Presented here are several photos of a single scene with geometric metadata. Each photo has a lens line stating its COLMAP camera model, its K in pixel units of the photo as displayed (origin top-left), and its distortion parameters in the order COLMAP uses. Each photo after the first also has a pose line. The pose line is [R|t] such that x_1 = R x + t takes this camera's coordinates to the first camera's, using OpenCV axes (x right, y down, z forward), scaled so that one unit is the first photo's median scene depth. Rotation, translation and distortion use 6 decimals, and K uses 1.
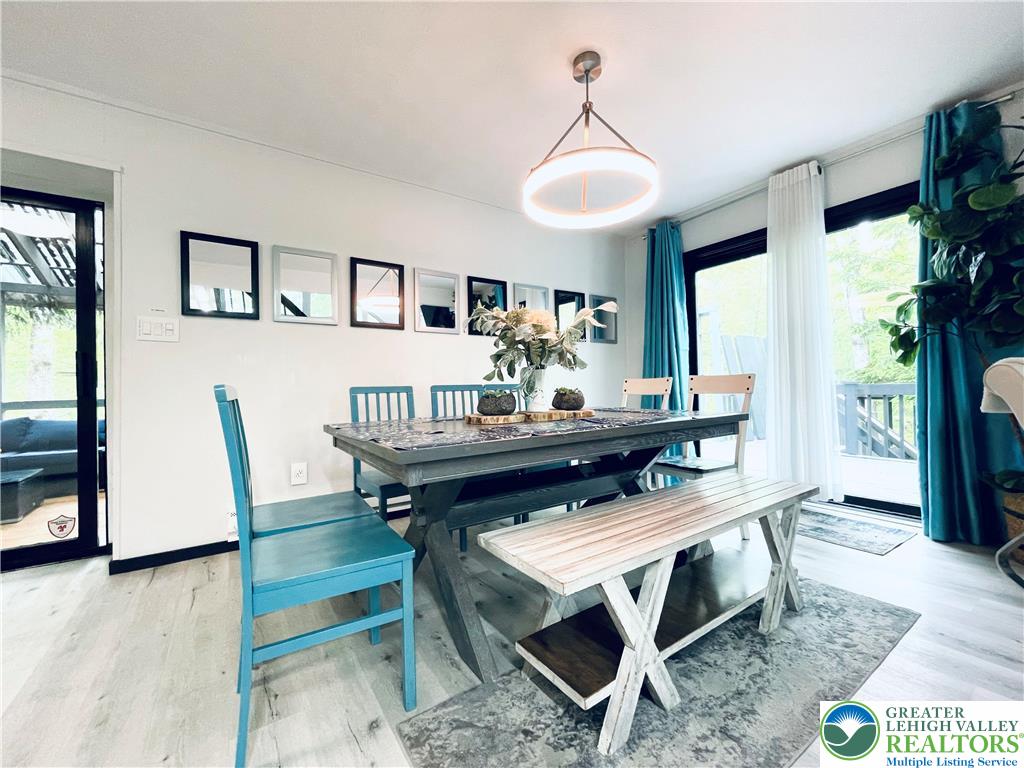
lens RADIAL K [[415.9, 0, 512.0], [0, 415.9, 384.0], [0, 0, 1]] dist [-0.001700, 0.000260]
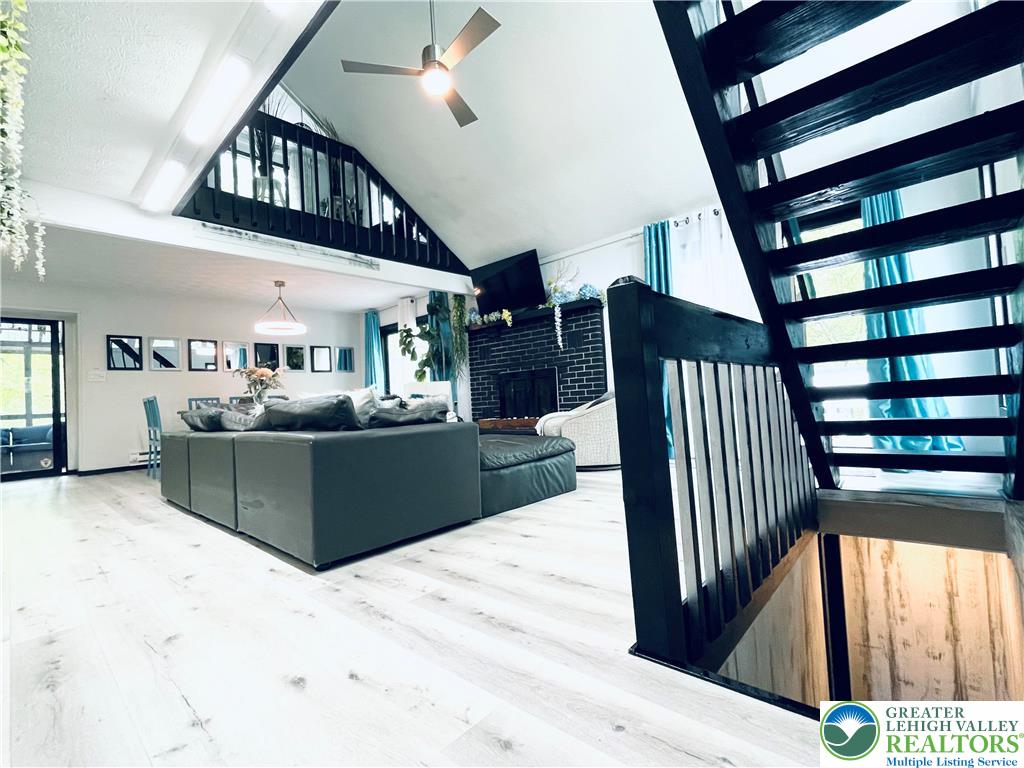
lens RADIAL K [[460.2, 0, 512.0], [0, 460.2, 384.0], [0, 0, 1]] dist [-0.003003, -0.000252]
pose [[0.972993, -0.024229, 0.229560, 0.789267], [0.032144, 0.999009, -0.030800, 0.064956], [-0.228587, 0.037347, 0.972807, -1.931433]]
